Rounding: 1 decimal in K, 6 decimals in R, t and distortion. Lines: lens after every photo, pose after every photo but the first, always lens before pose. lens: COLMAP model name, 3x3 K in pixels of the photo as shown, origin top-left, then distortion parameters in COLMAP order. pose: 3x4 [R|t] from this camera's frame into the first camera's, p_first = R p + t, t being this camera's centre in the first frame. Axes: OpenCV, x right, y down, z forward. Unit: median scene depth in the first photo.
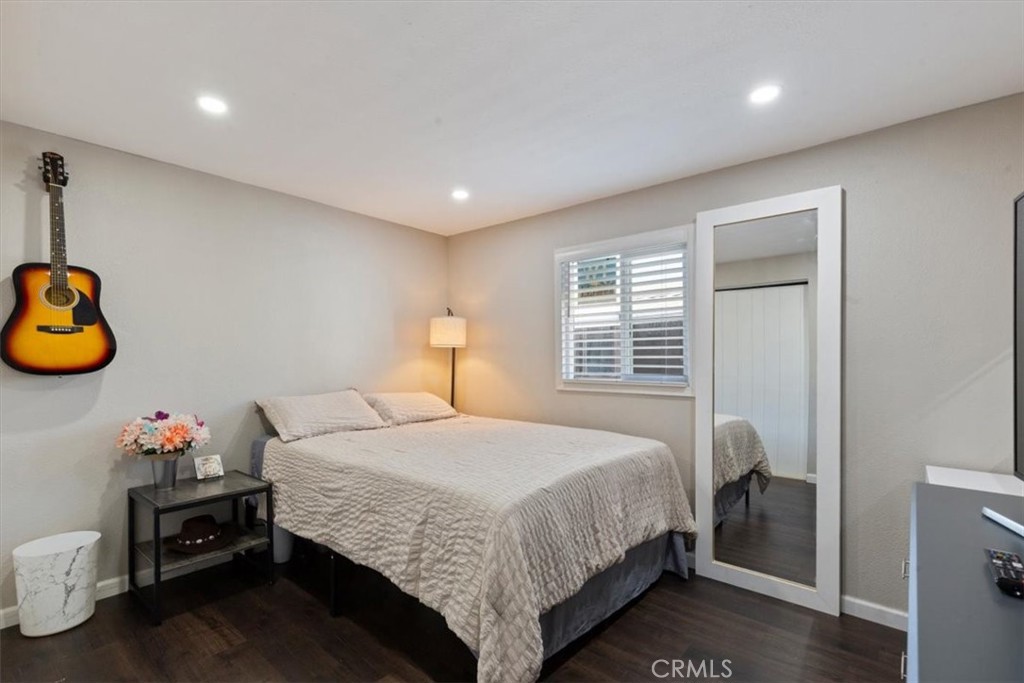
lens RADIAL K [[467.7, 0, 510.8], [0, 467.7, 357.8], [0, 0, 1]] dist [0.000192, -0.000176]
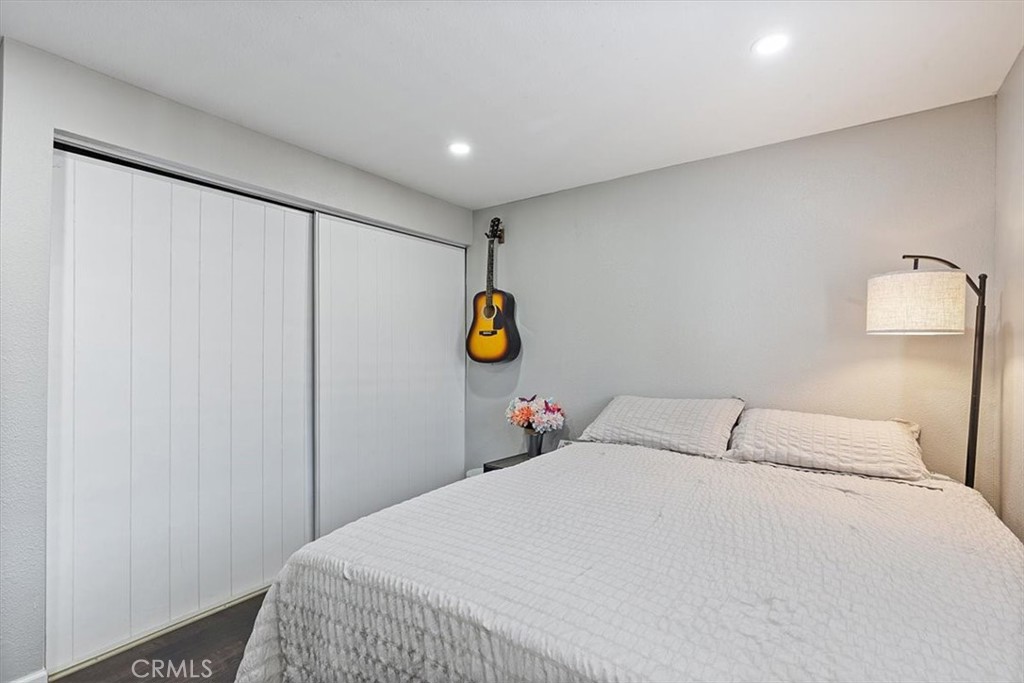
lens RADIAL K [[459.8, 0, 503.7], [0, 459.8, 338.4], [0, 0, 1]] dist [0.002957, -0.000445]
pose [[0.089193, -0.007718, -0.995984, 0.531237], [-0.004786, 0.999955, -0.008178, -0.029243], [0.996003, 0.005496, 0.089152, 0.873402]]
